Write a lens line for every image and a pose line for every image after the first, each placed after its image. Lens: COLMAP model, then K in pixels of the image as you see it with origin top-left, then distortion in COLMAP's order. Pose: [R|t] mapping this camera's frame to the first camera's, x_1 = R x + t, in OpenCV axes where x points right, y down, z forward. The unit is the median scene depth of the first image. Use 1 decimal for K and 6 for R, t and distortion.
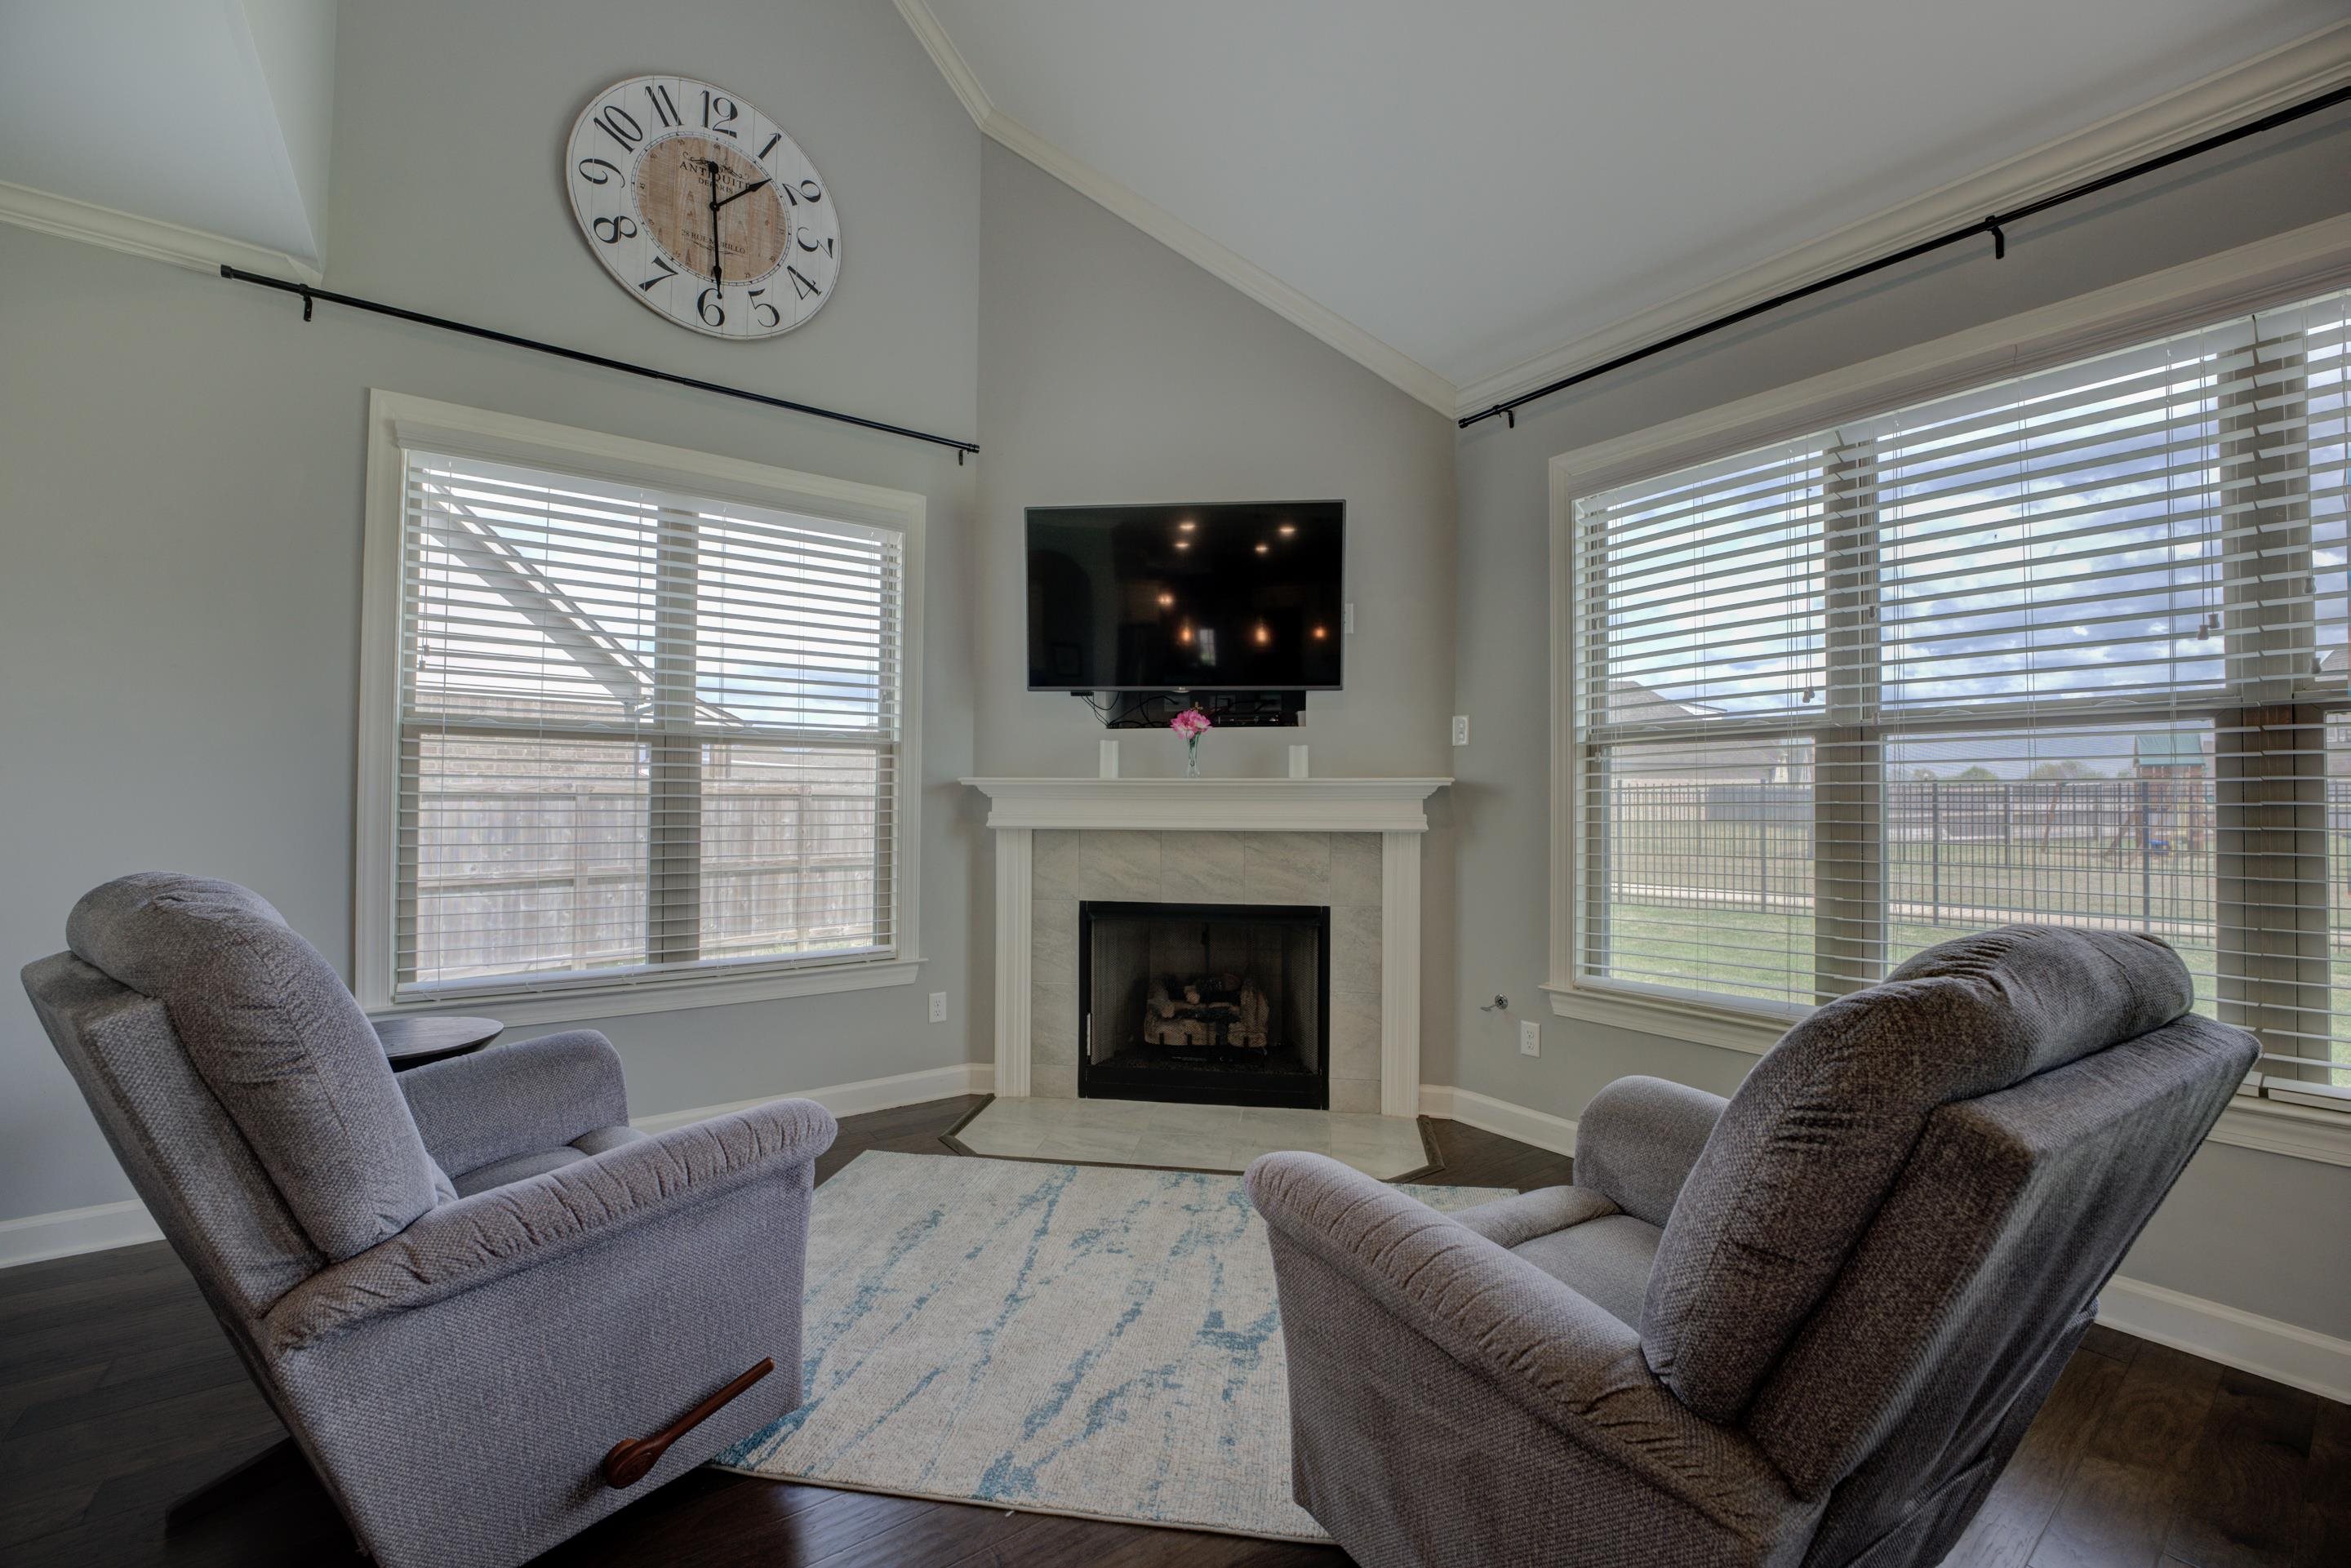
lens RADIAL K [[942.7, 0, 1167.6], [0, 942.7, 791.5], [0, 0, 1]] dist [-0.020882, 0.000126]
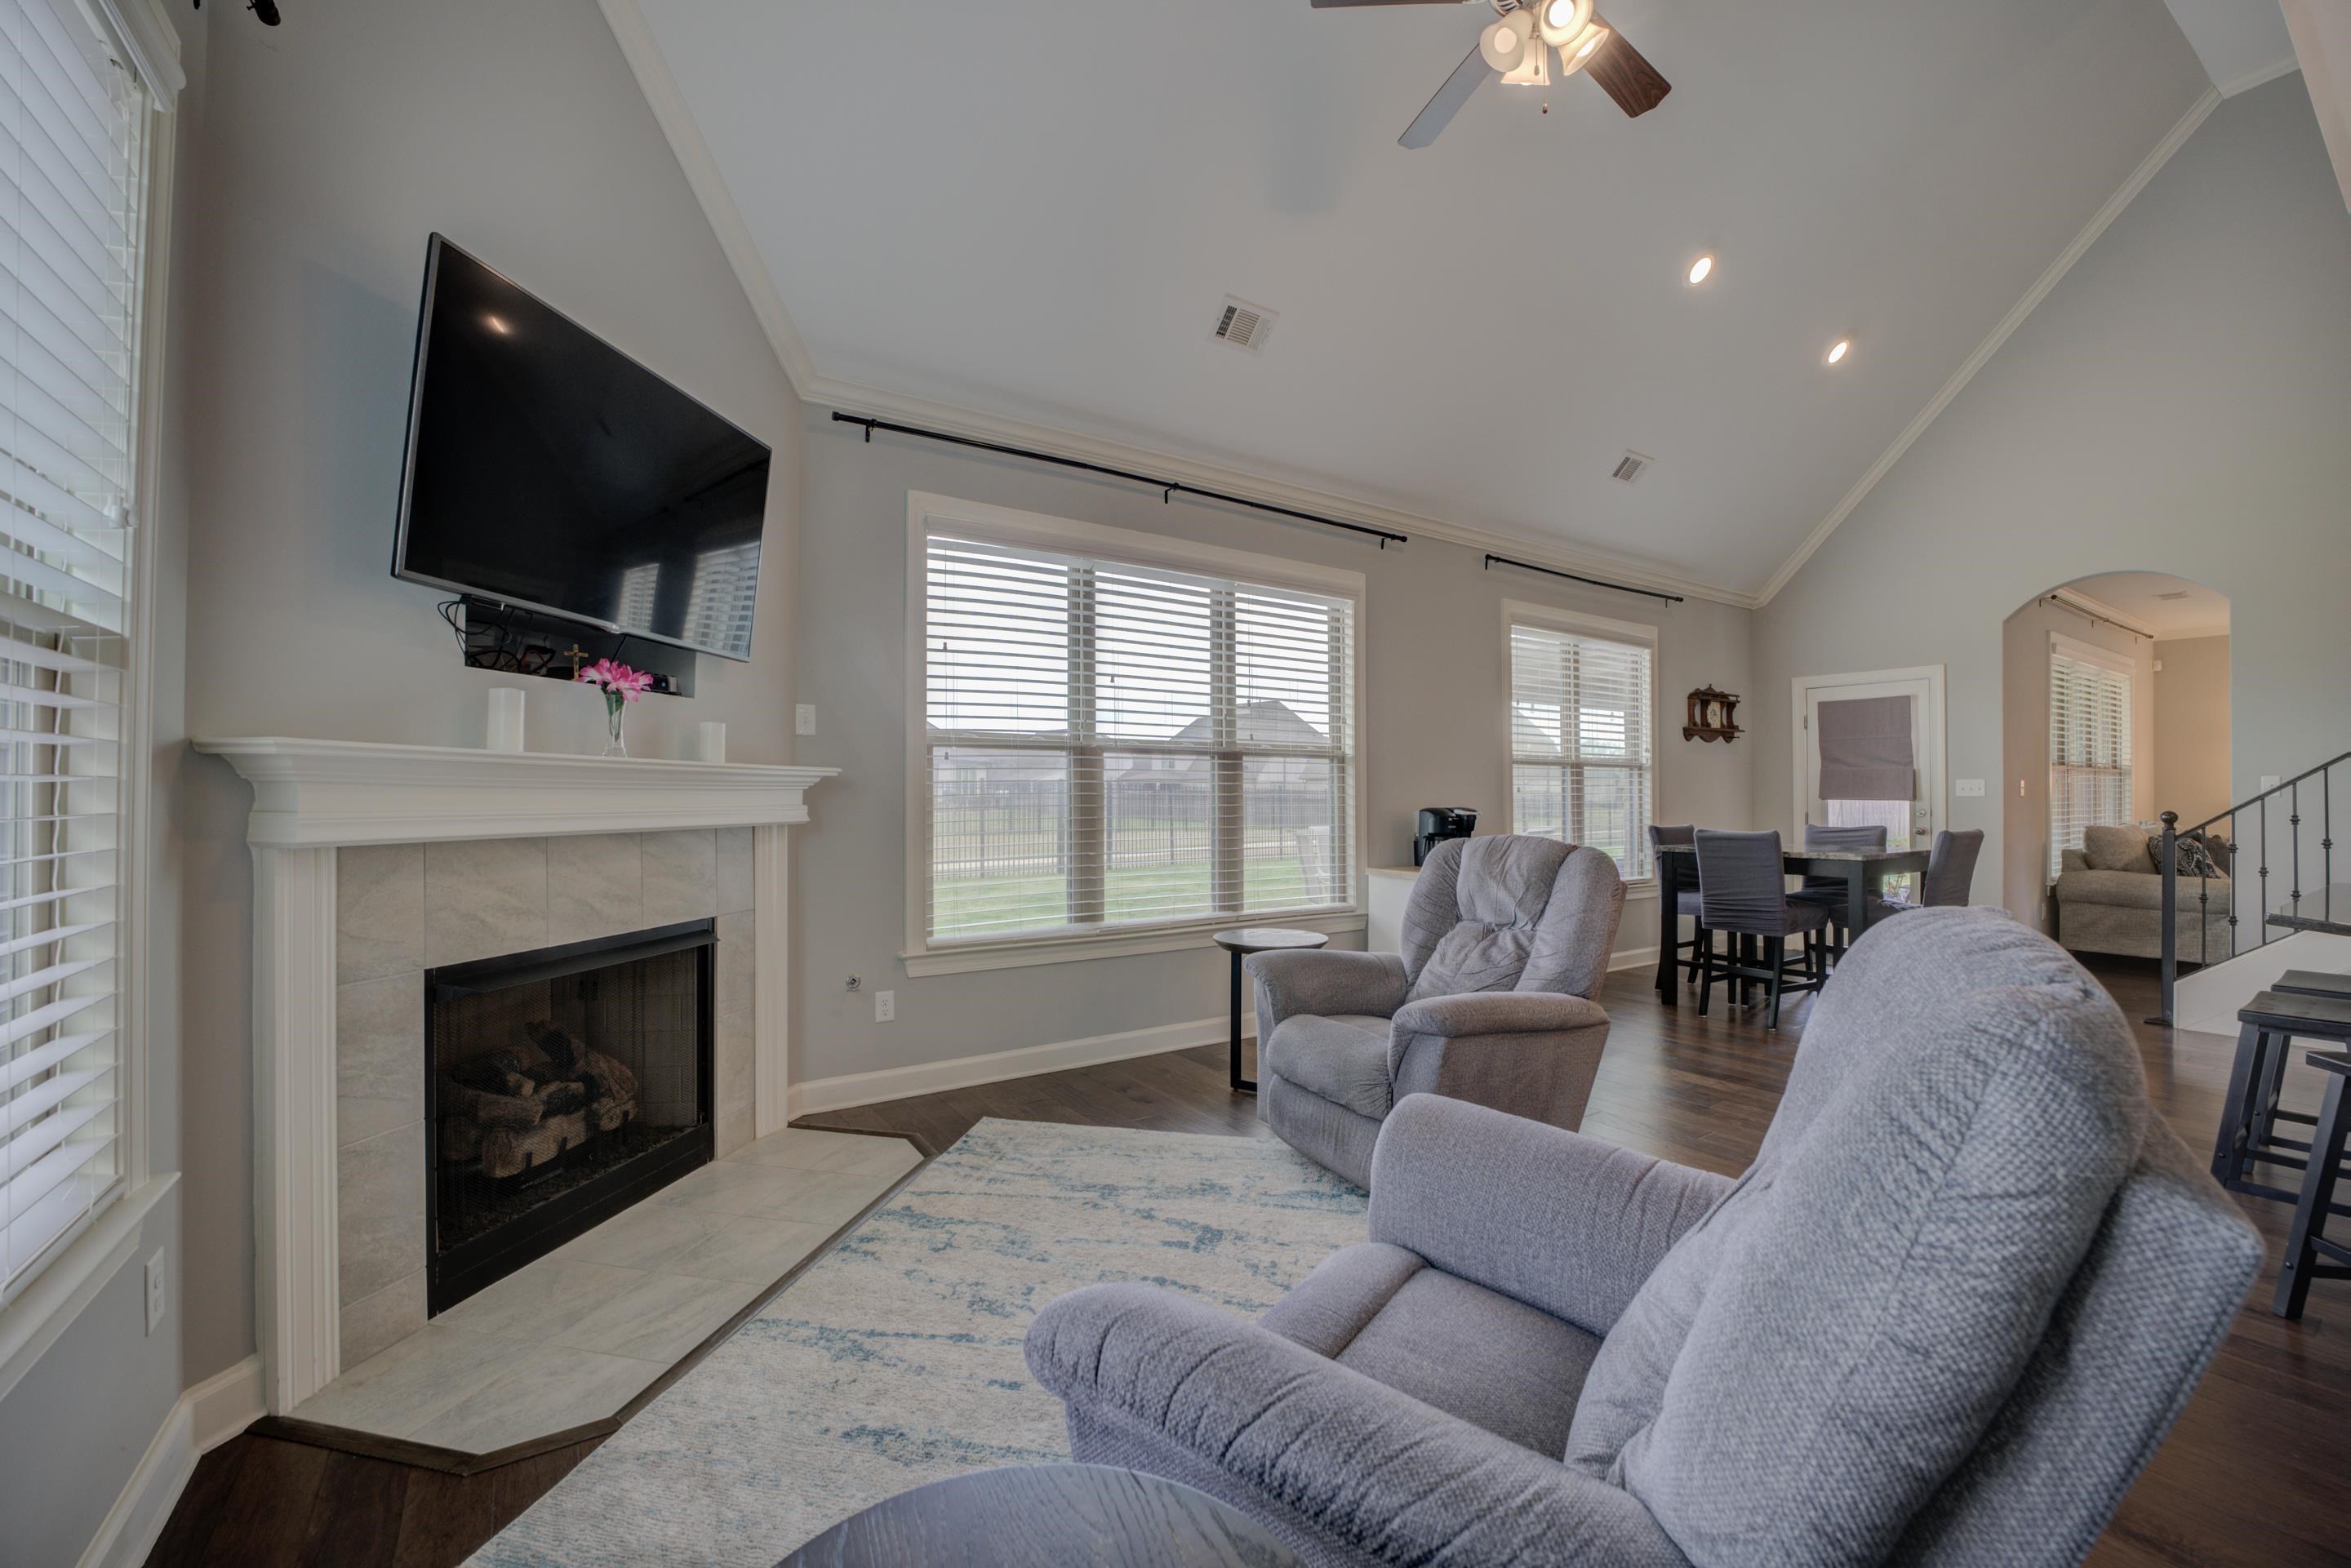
lens RADIAL K [[942.7, 0, 1165.8], [0, 942.7, 787.9], [0, 0, 1]] dist [-0.020882, 0.000126]
pose [[0.057032, 0.005695, 0.998356, -0.721264], [-0.014098, 0.999889, -0.004899, 0.006552], [-0.998273, -0.013795, 0.057106, 0.624694]]
